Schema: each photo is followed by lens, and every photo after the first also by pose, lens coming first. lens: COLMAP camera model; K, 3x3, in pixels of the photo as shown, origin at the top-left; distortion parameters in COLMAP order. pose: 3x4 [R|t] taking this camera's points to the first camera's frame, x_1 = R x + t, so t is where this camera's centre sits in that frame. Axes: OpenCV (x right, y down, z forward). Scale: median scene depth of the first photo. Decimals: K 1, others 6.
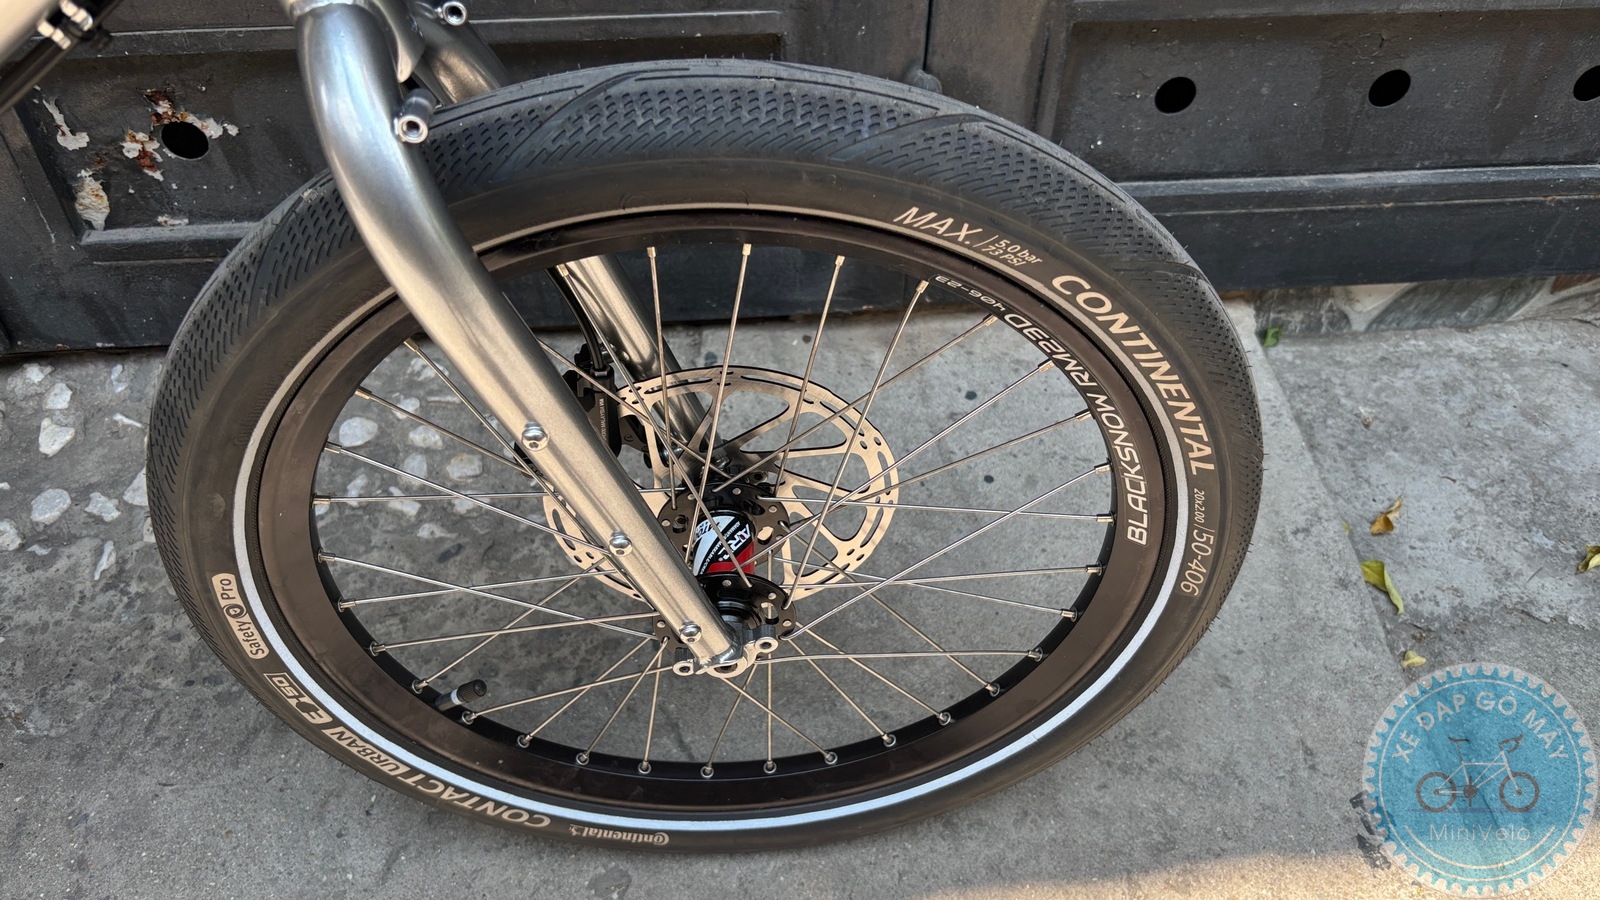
lens RADIAL K [[1242.0, 0, 792.4], [0, 1242.0, 458.5], [0, 0, 1]] dist [0.002654, -0.008230]
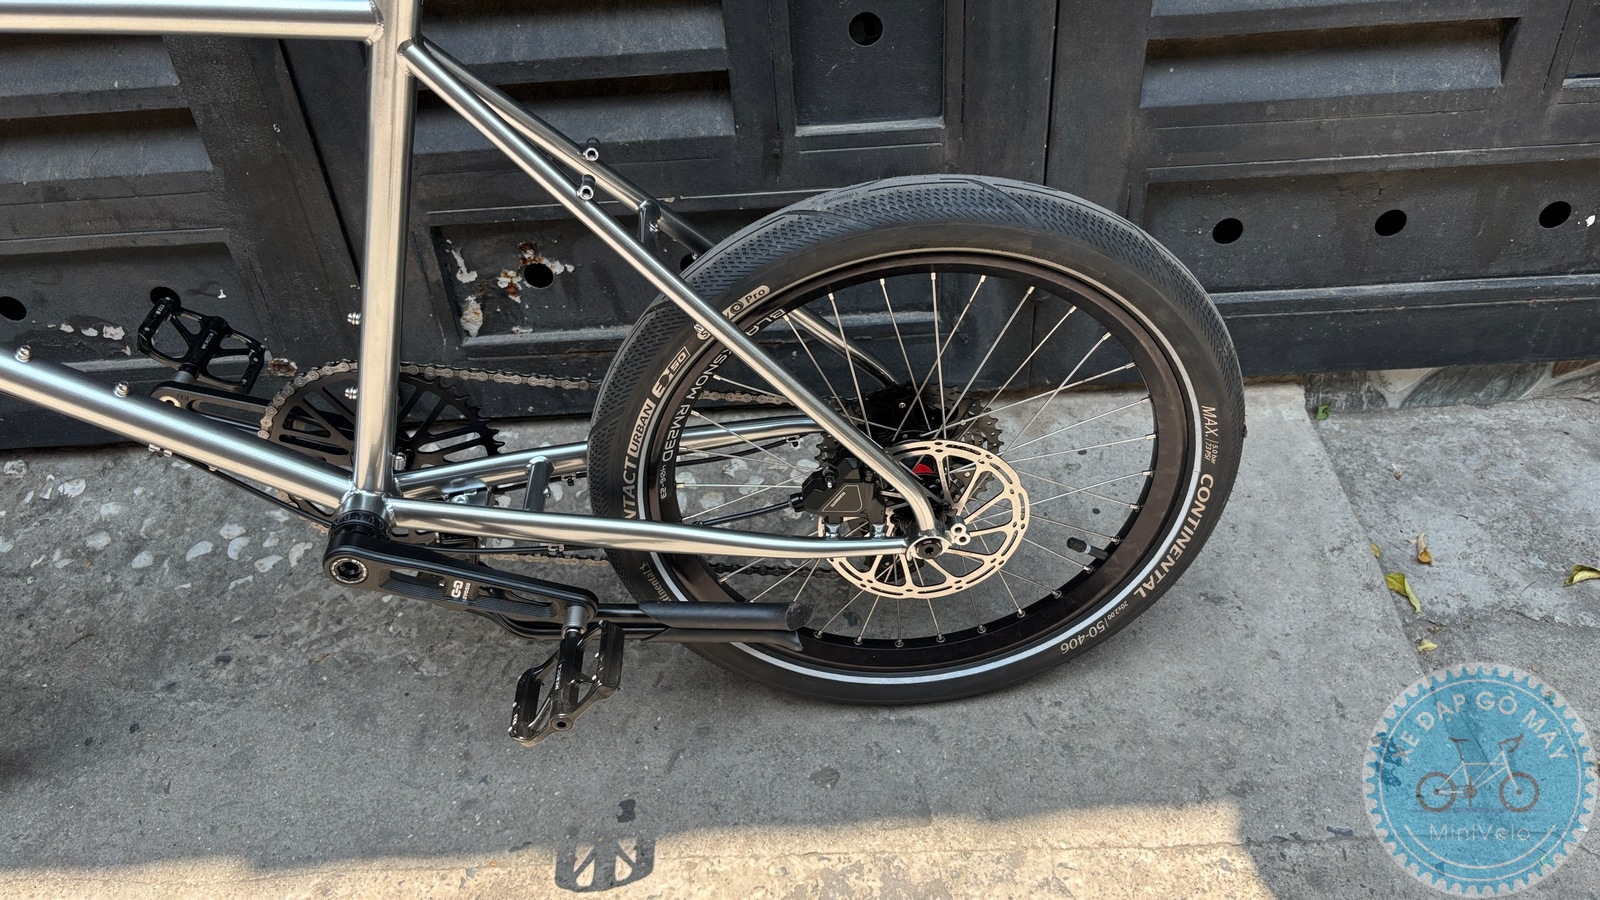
lens RADIAL K [[1222.3, 0, 792.6], [0, 1222.3, 449.0], [0, 0, 1]] dist [0.027295, -0.040872]
pose [[0.993967, -0.001996, -0.109663, -0.024050], [-0.010509, 0.993501, -0.113334, 0.107640], [0.109177, 0.113803, 0.987486, -0.372233]]
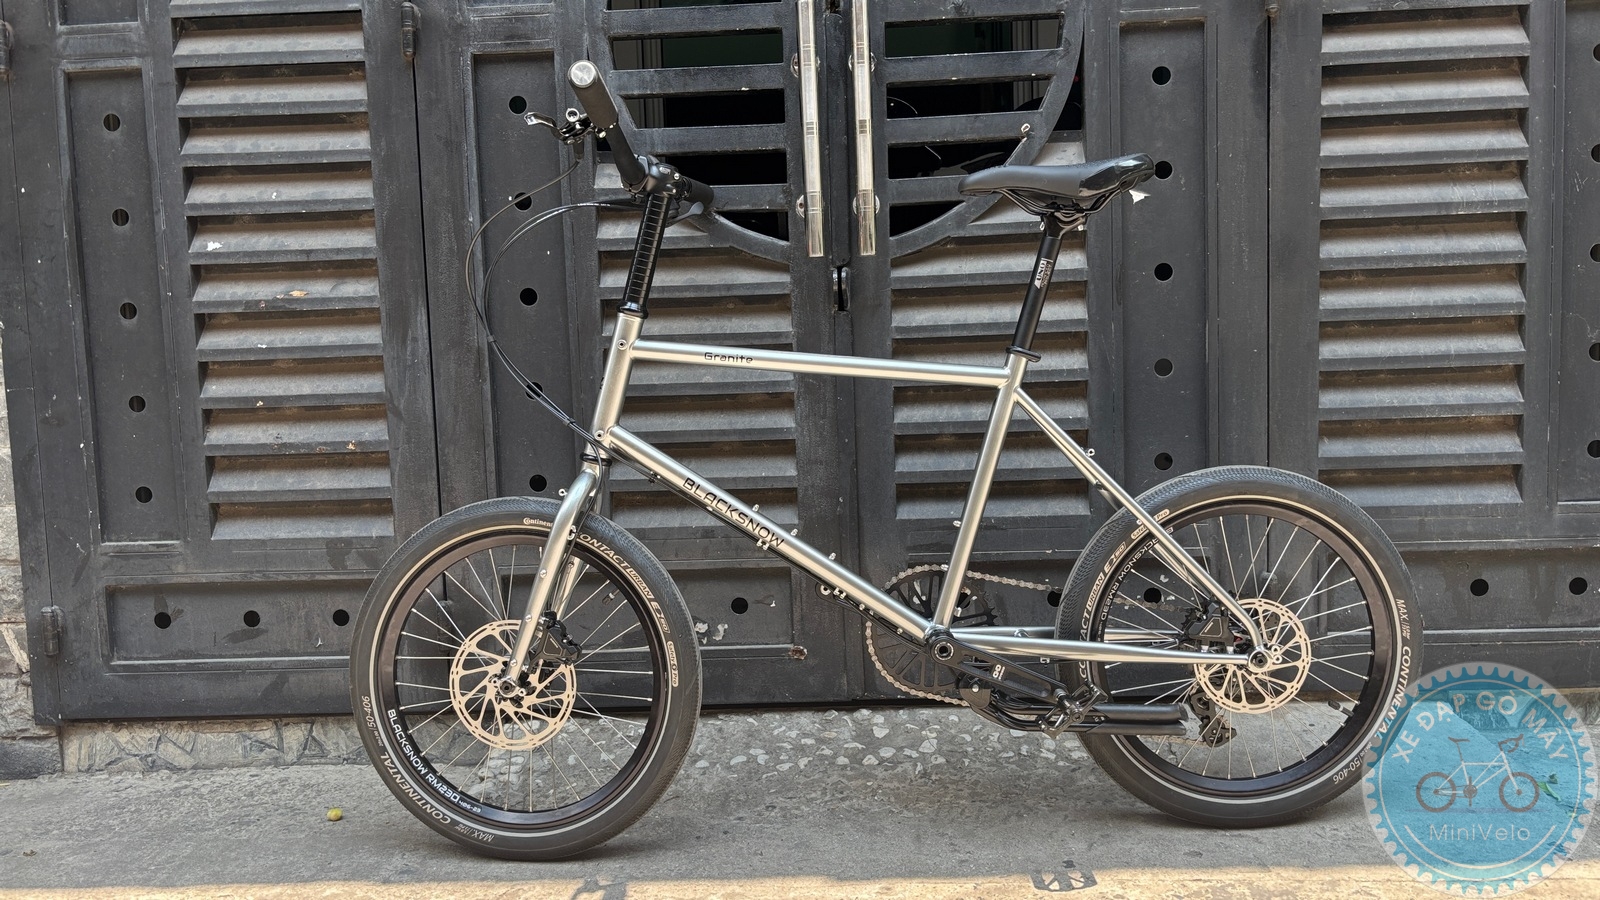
lens RADIAL K [[1198.1, 0, 792.8], [0, 1198.1, 464.9], [0, 0, 1]] dist [0.040452, -0.040936]
pose [[0.988845, -0.028758, -0.146144, -0.441867], [-0.072623, 0.763563, -0.641636, 1.057618], [0.130043, 0.645092, 0.752957, -0.995117]]
